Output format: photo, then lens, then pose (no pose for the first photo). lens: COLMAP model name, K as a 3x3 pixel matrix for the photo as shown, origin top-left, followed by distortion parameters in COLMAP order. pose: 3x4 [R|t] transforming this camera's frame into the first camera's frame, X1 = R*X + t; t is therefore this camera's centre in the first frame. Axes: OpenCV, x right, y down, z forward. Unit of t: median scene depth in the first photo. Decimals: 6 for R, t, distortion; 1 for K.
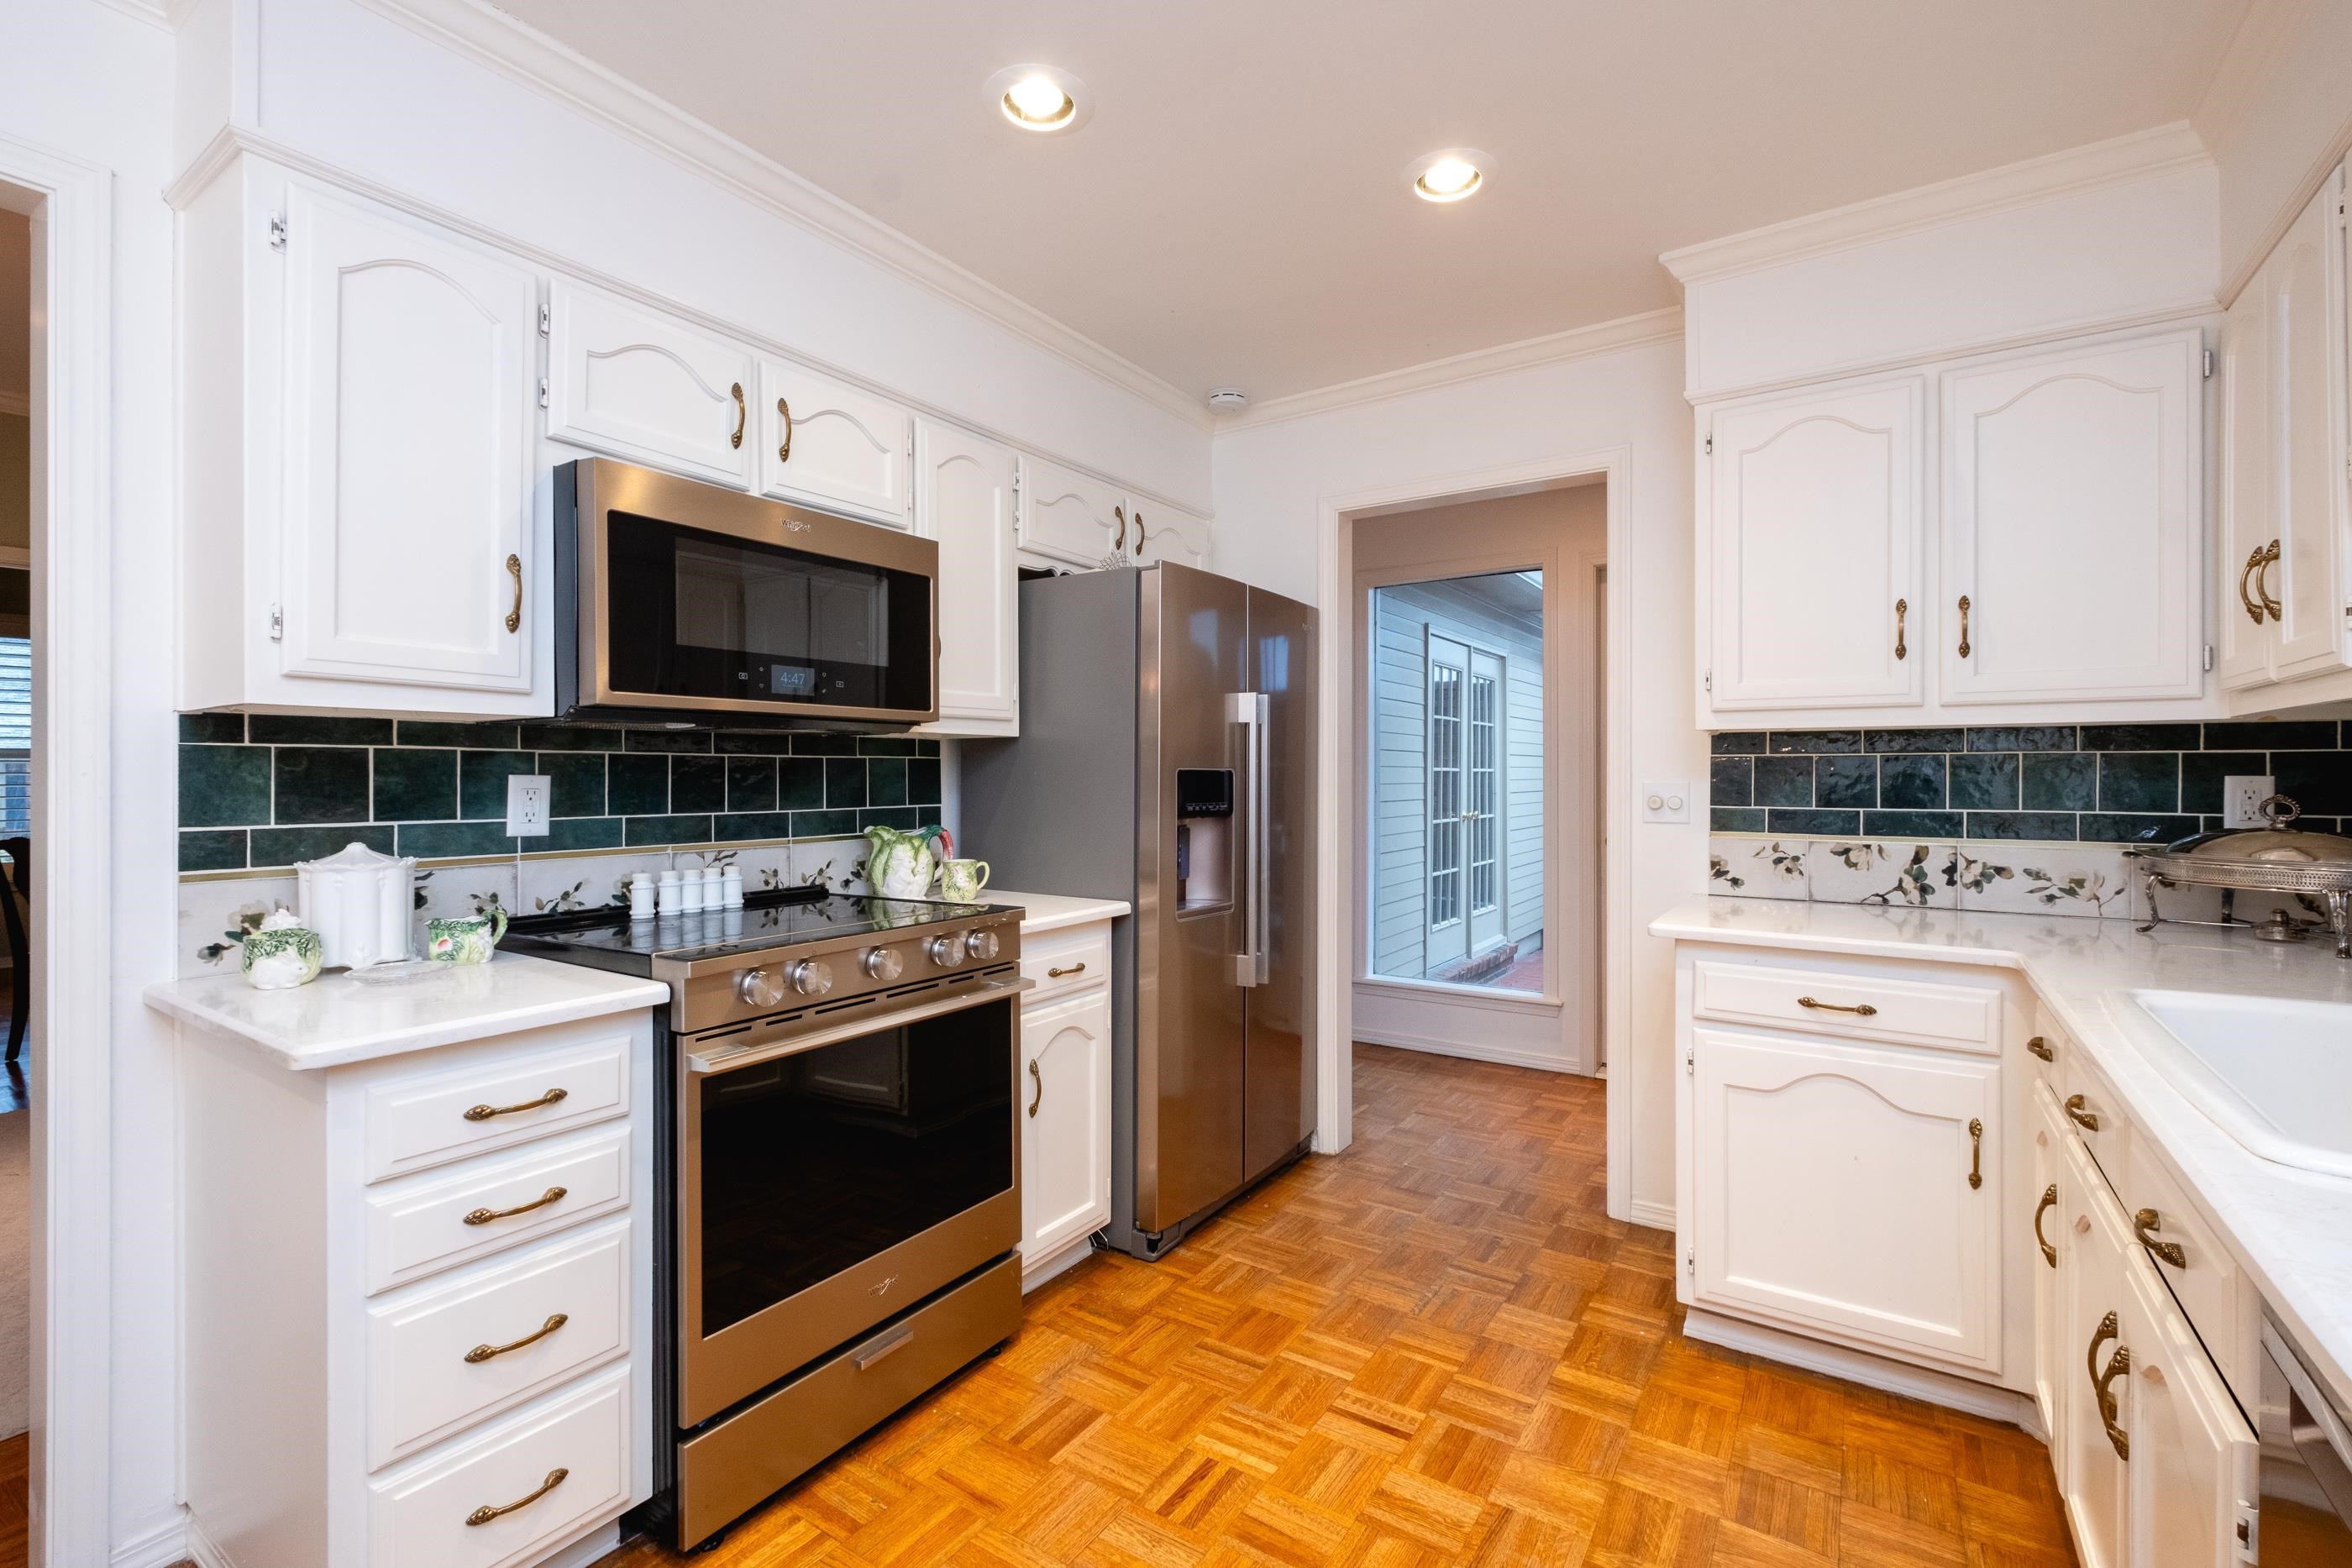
lens RADIAL K [[1018.7, 0, 1145.7], [0, 1018.7, 772.3], [0, 0, 1]] dist [0.005896, -0.004309]
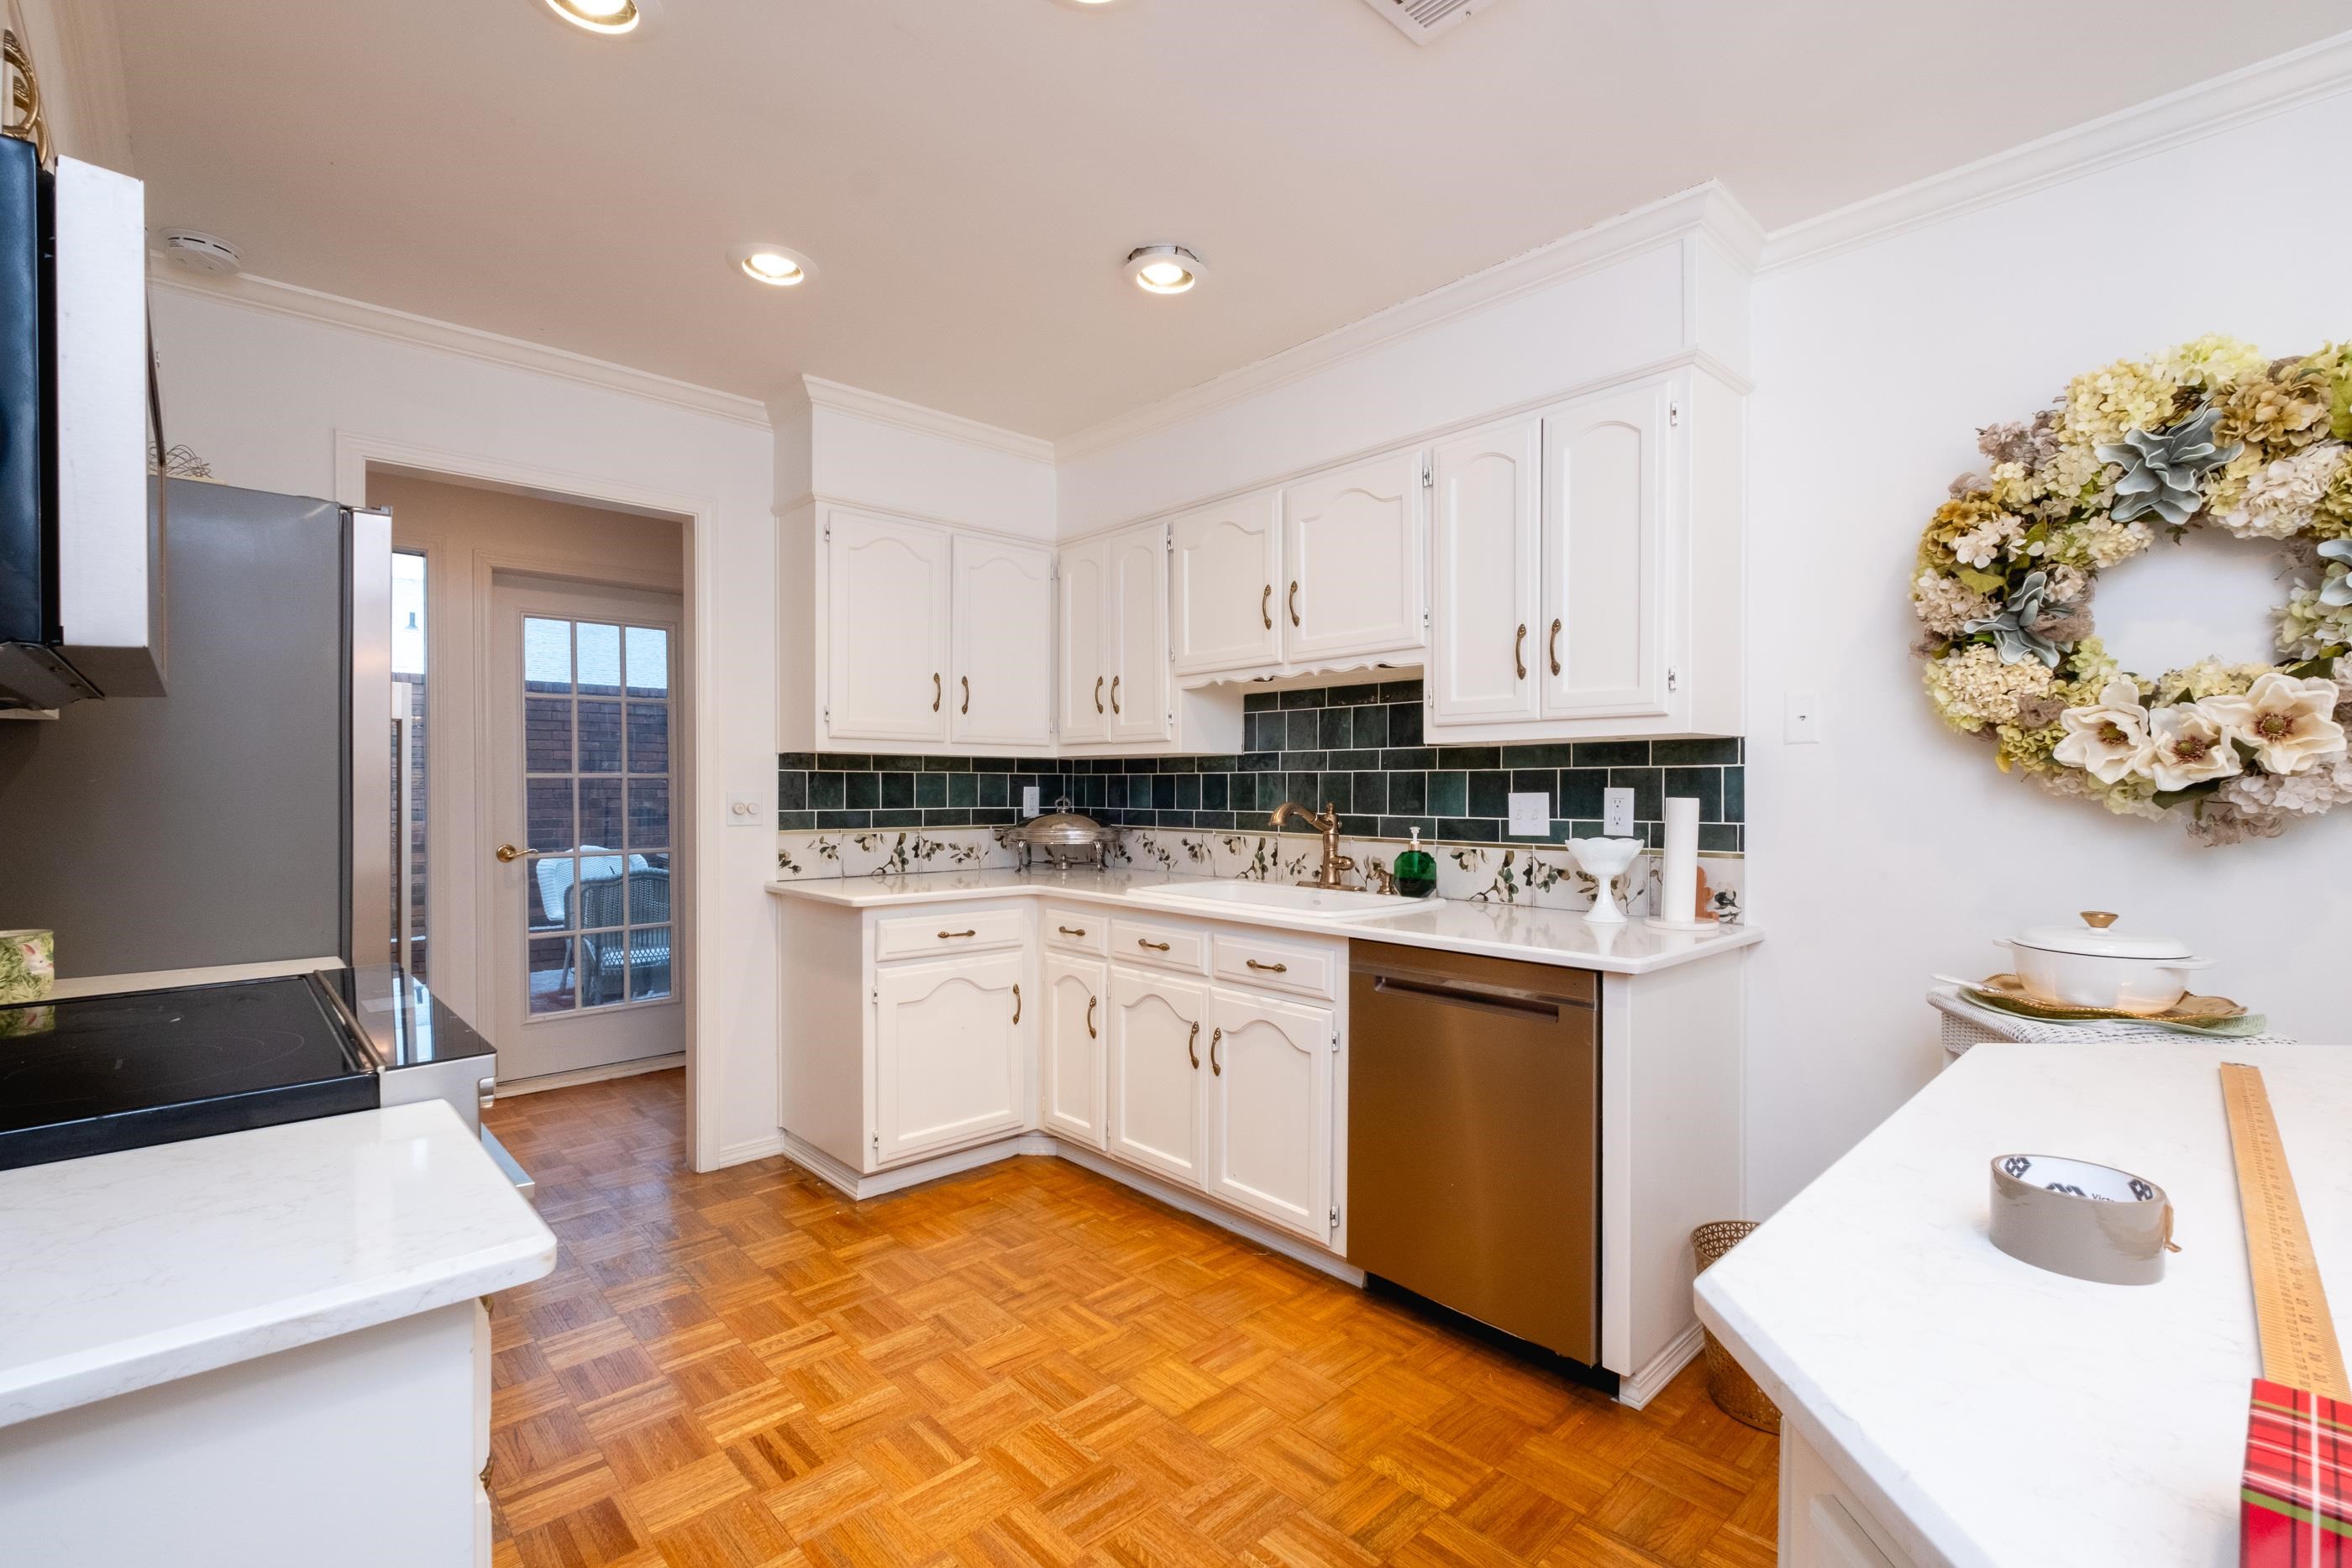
lens RADIAL K [[1018.7, 0, 1217.9], [0, 1018.7, 788.3], [0, 0, 1]] dist [0.005896, -0.004309]
pose [[0.212933, -0.000459, 0.977067, -0.666267], [-0.005064, 0.999986, 0.001573, 0.001307], [-0.977054, -0.005282, 0.212927, 0.242901]]
